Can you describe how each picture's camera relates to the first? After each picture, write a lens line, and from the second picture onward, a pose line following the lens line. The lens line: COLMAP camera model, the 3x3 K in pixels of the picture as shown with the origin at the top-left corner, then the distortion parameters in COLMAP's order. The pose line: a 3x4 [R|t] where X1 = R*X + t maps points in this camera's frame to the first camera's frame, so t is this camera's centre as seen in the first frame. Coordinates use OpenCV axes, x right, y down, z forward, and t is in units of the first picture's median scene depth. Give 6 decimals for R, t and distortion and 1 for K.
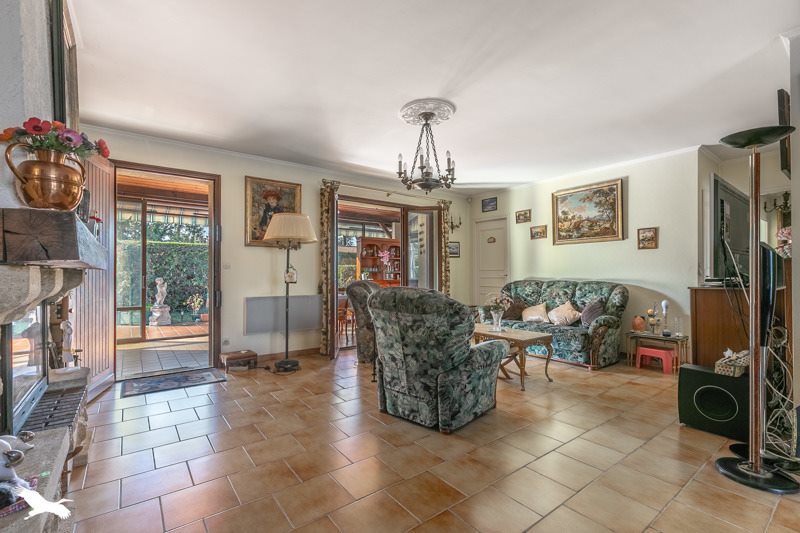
lens RADIAL K [[354.0, 0, 403.6], [0, 354.0, 269.5], [0, 0, 1]] dist [0.002259, 0.000025]
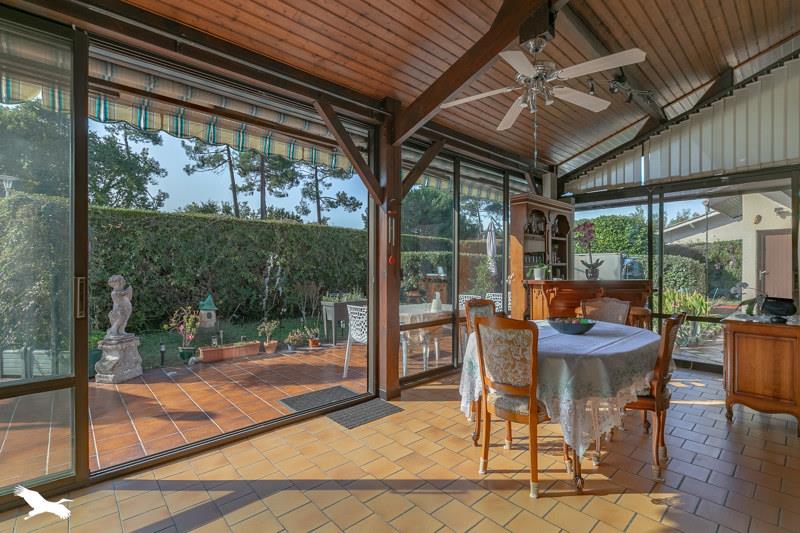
lens RADIAL K [[398.0, 0, 396.5], [0, 398.0, 266.9], [0, 0, 1]] dist [-0.003705, 0.000160]
pose [[0.999387, 0.005381, 0.034590, -0.341410], [-0.006006, 0.999820, 0.018012, 0.000575], [-0.034487, -0.018209, 0.999239, 0.468431]]
